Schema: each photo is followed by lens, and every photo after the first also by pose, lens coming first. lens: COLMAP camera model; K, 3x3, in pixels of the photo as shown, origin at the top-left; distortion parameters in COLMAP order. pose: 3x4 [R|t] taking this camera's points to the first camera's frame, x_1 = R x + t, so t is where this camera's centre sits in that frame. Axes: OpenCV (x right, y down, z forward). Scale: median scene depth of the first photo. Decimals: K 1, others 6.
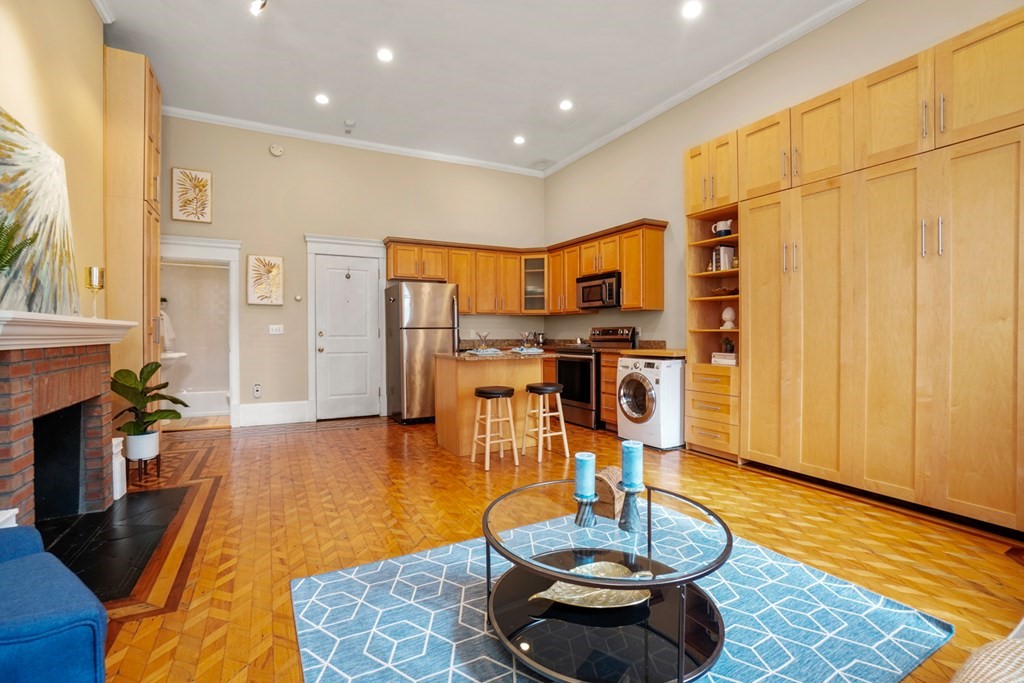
lens RADIAL K [[457.7, 0, 499.8], [0, 457.7, 337.5], [0, 0, 1]] dist [-0.064356, 0.023746]
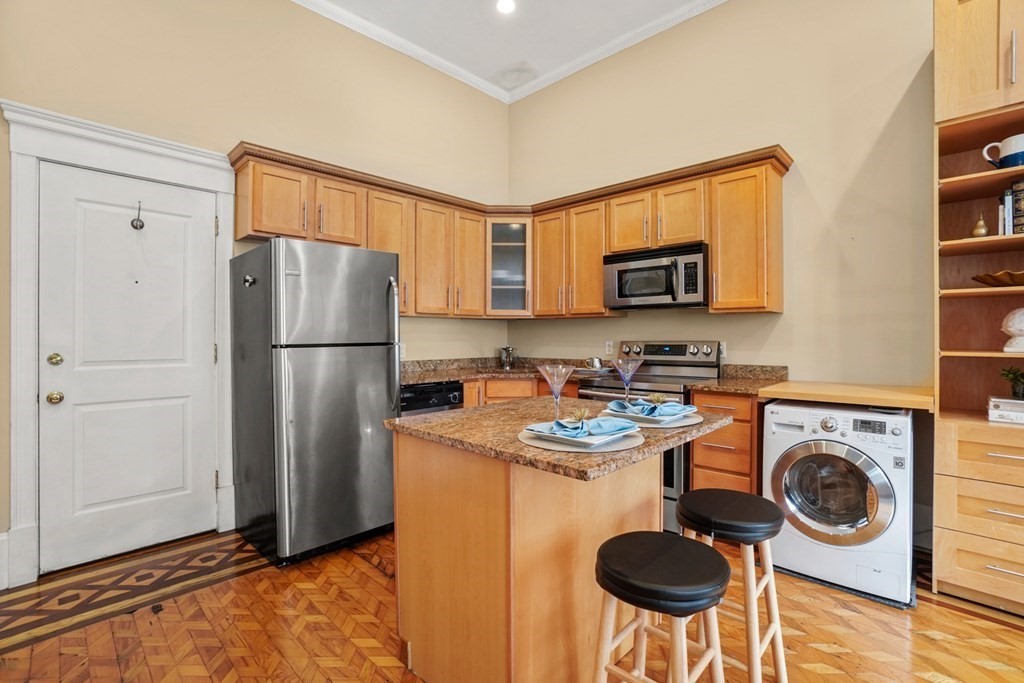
lens RADIAL K [[463.2, 0, 501.7], [0, 463.2, 335.6], [0, 0, 1]] dist [-0.064073, 0.023923]
pose [[0.950612, 0.000939, 0.310379, -0.150184], [0.002856, 0.999927, -0.011773, -0.024647], [-0.310368, 0.012078, 0.950540, 0.538938]]
